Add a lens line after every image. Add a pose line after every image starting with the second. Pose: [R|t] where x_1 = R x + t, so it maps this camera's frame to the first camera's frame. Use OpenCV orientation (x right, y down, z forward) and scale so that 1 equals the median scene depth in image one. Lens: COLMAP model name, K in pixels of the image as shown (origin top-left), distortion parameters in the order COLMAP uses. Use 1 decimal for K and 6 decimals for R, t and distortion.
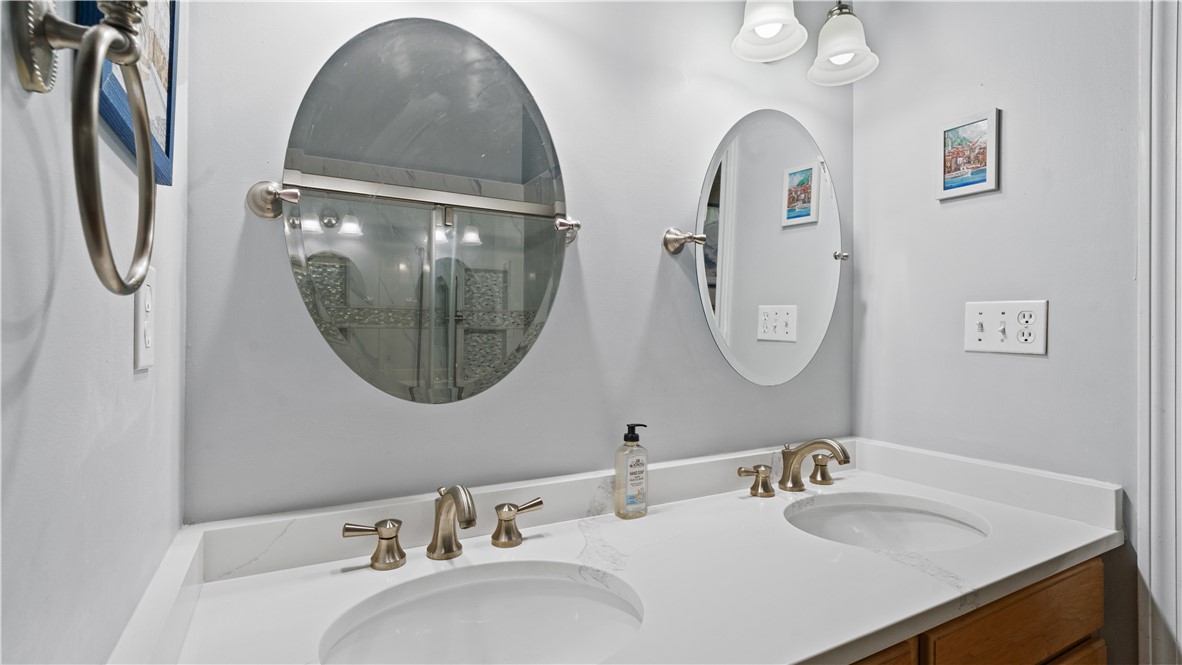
lens RADIAL K [[556.0, 0, 594.8], [0, 556.0, 332.1], [0, 0, 1]] dist [-0.016017, 0.006288]
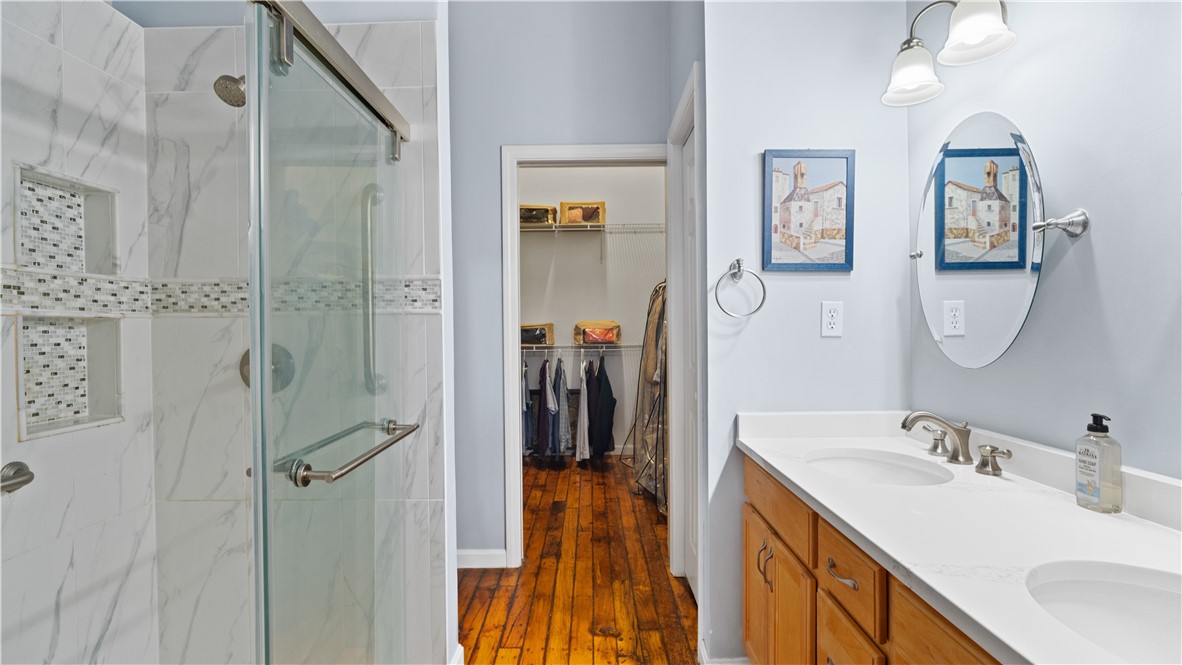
lens RADIAL K [[556.0, 0, 590.6], [0, 556.0, 333.4], [0, 0, 1]] dist [-0.016017, 0.006288]
pose [[-0.486999, 0.006325, -0.873380, 1.355031], [0.015477, 0.999879, -0.001389, 0.012400], [0.873266, -0.014194, -0.487038, 0.710946]]
